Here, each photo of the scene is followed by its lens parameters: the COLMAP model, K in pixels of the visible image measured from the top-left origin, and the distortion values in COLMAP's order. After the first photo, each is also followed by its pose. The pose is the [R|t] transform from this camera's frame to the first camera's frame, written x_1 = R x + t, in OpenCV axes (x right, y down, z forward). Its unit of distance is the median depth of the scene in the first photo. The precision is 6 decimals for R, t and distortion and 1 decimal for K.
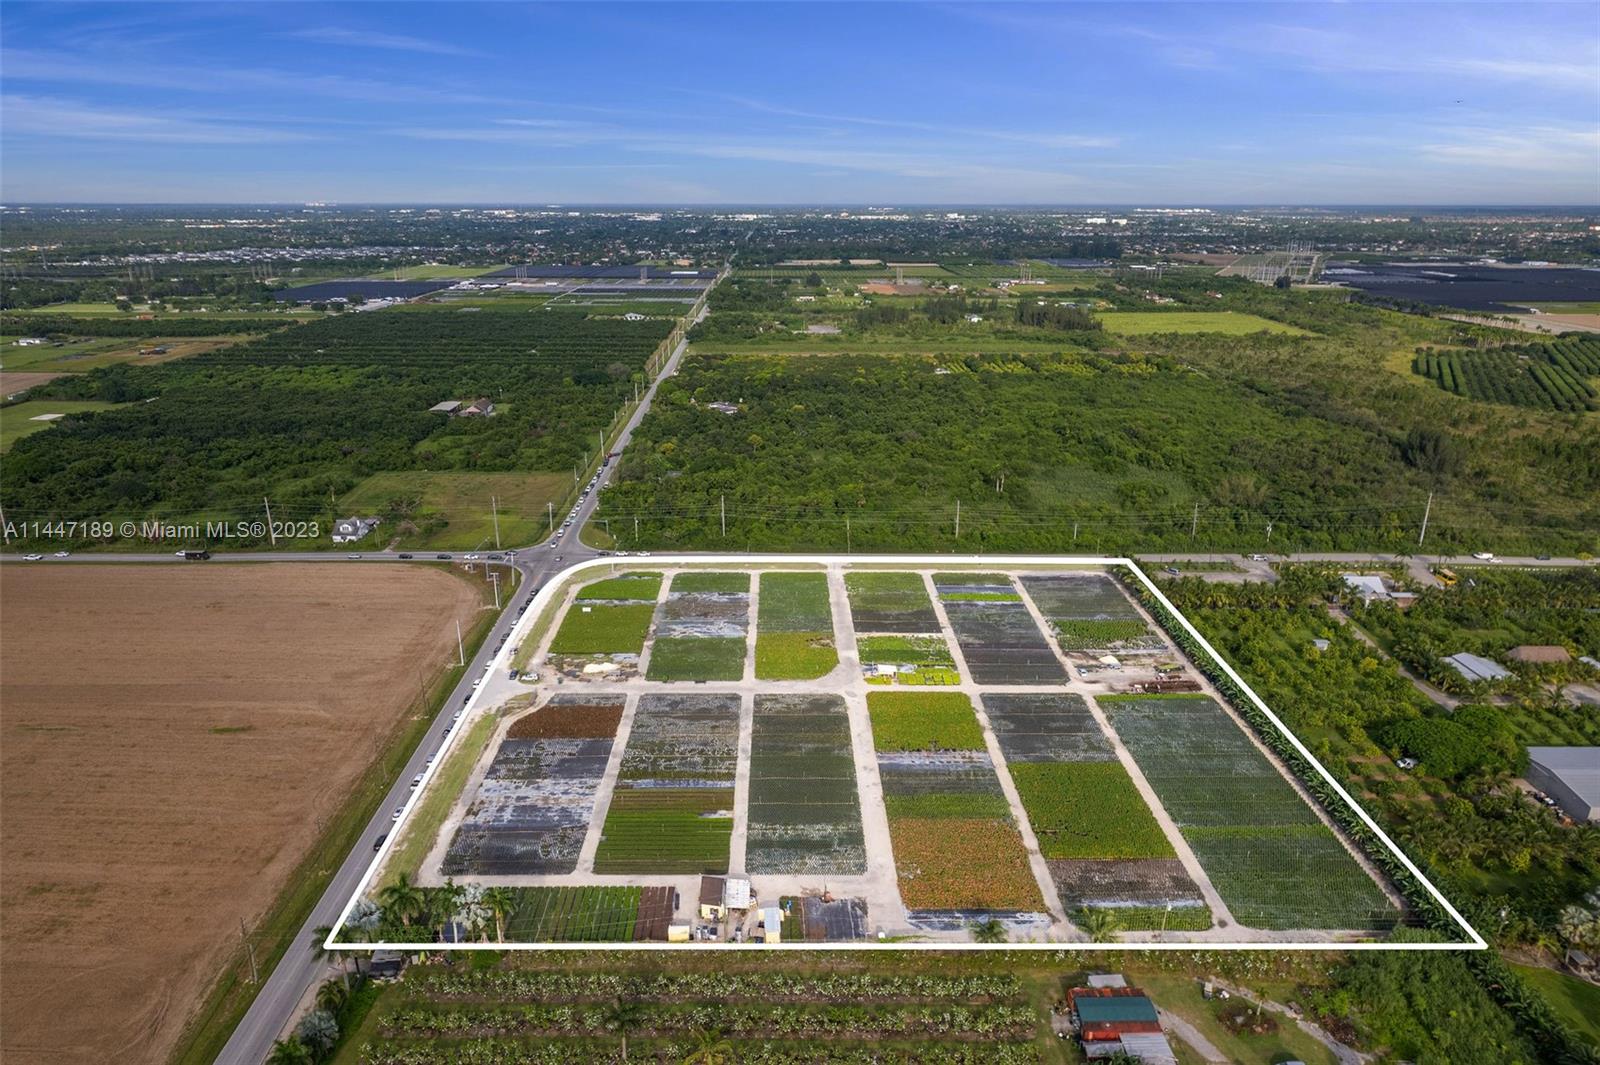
lens RADIAL K [[947.9, 0, 769.4], [0, 947.9, 578.2], [0, 0, 1]] dist [0.002801, 0.000318]
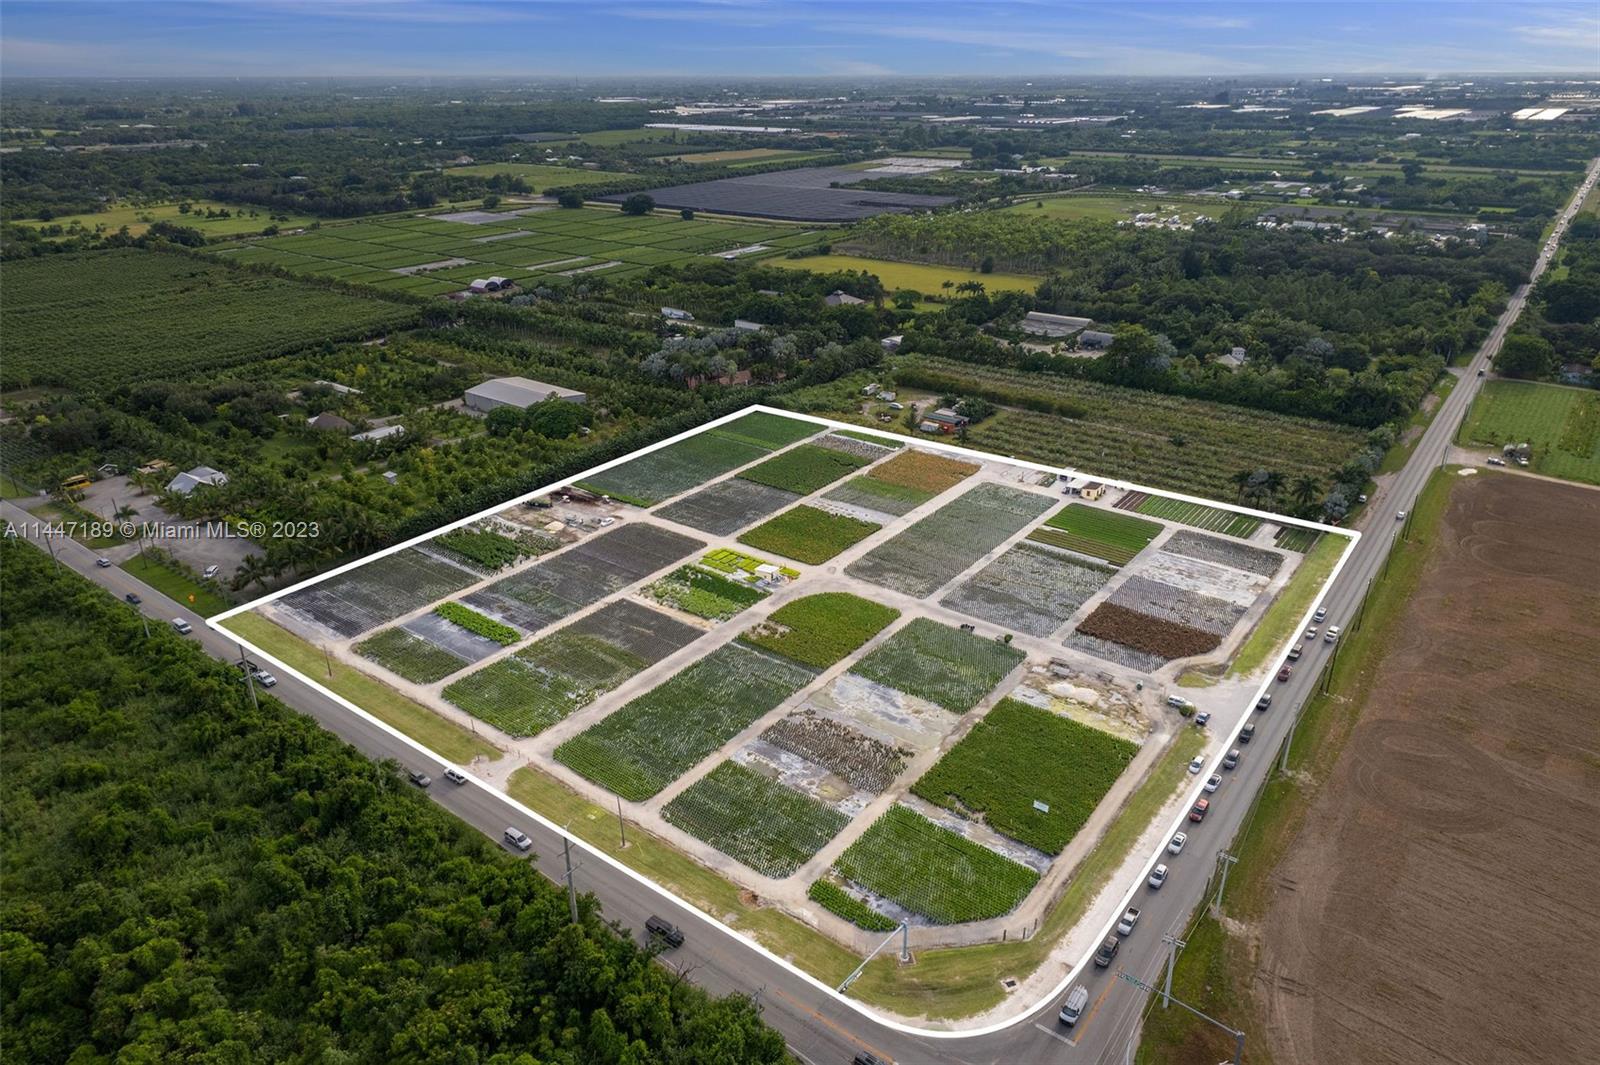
lens RADIAL K [[1041.2, 0, 815.2], [0, 1041.2, 535.0], [0, 0, 1]] dist [0.004710, 0.000517]
pose [[-0.805032, -0.240205, 0.542426, -0.401793], [0.224287, 0.723249, 0.653151, -0.515559], [-0.549199, 0.647466, -0.528363, 1.400020]]
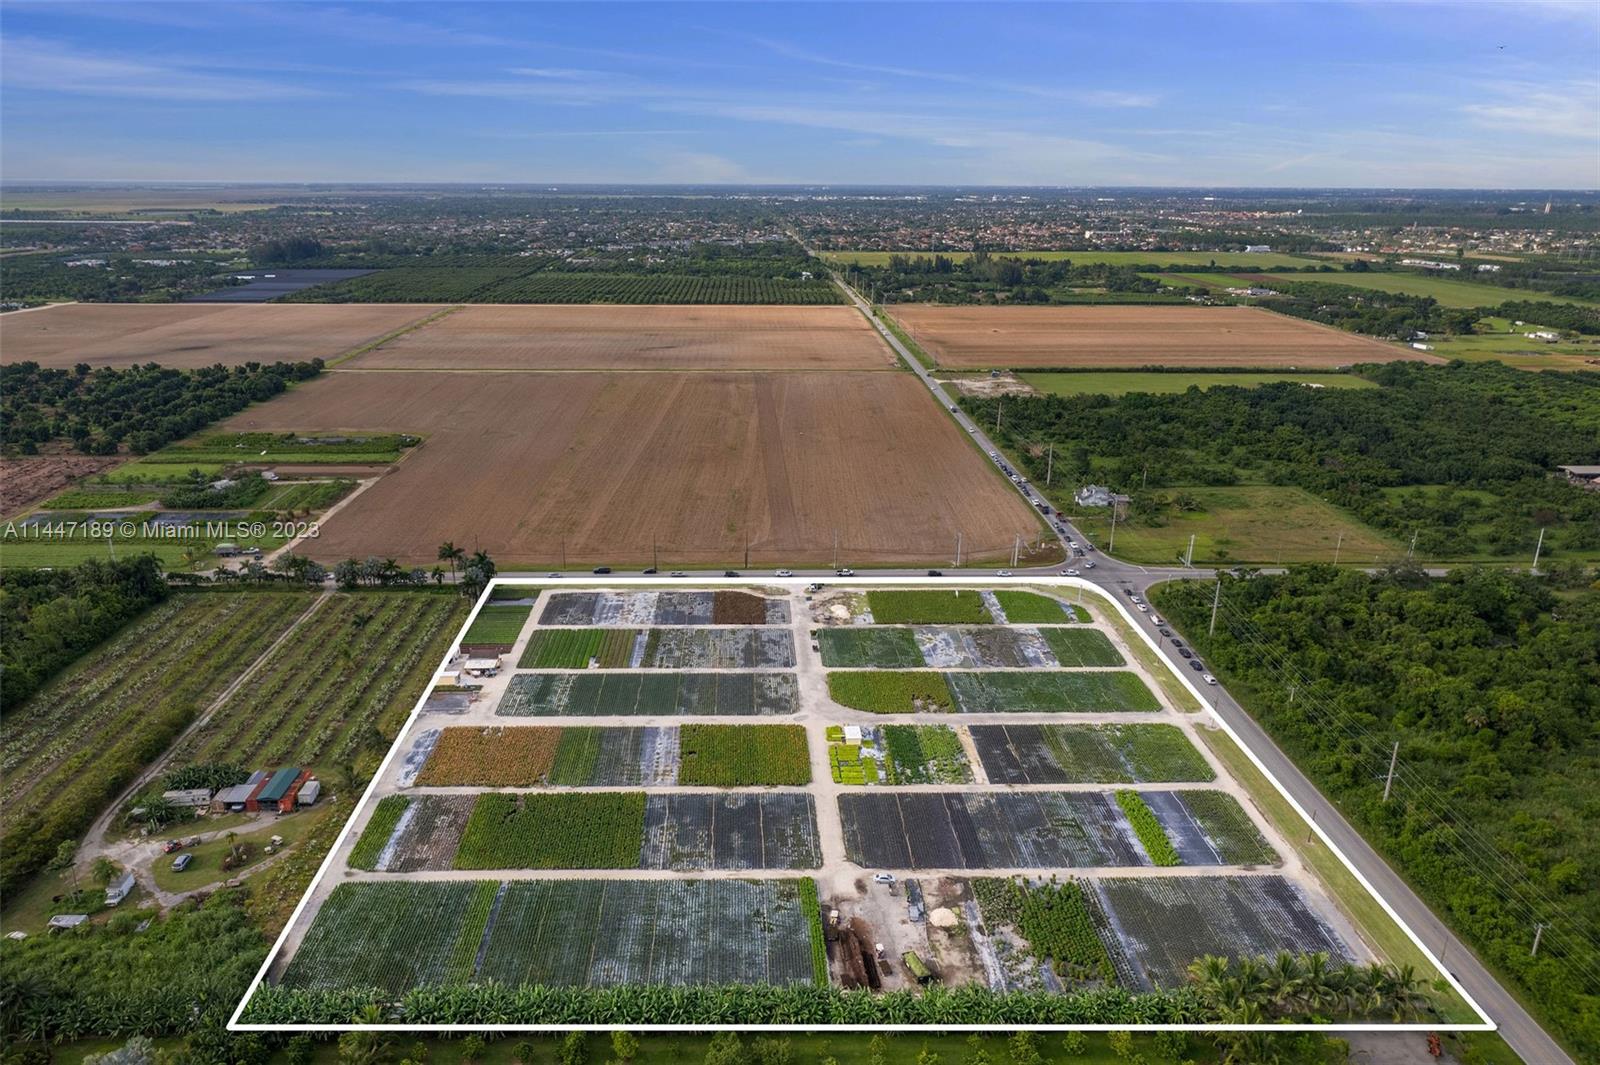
lens RADIAL K [[1111.3, 0, 792.7], [0, 1111.3, 532.3], [0, 0, 1]] dist [0.005892, -0.000379]
pose [[0.048378, 0.302421, -0.951946, 0.959450], [-0.378133, 0.887671, 0.262785, -0.285725], [0.924486, 0.347249, 0.157299, 0.707509]]
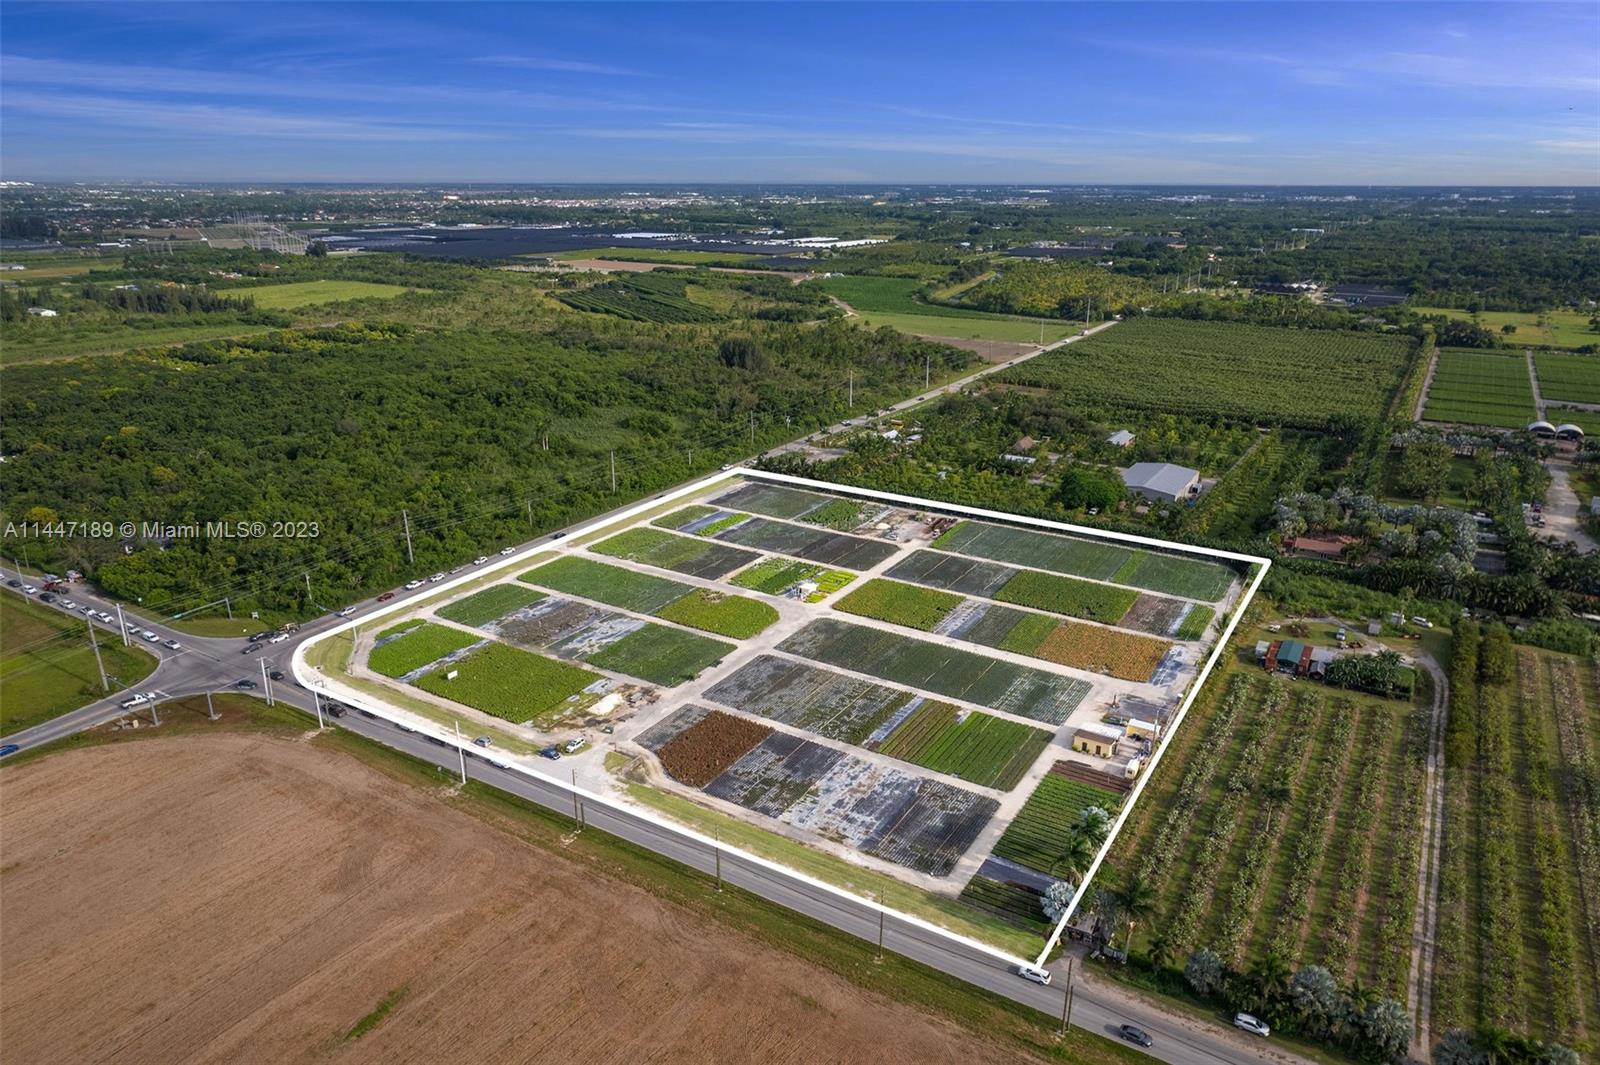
lens RADIAL K [[1050.5, 0, 782.9], [0, 1050.5, 534.8], [0, 0, 1]] dist [0.007404, -0.001934]
pose [[0.529700, -0.272149, 0.803339, -0.747027], [0.310563, 0.943585, 0.114884, -0.090600], [-0.789284, 0.188633, 0.584336, 0.340825]]
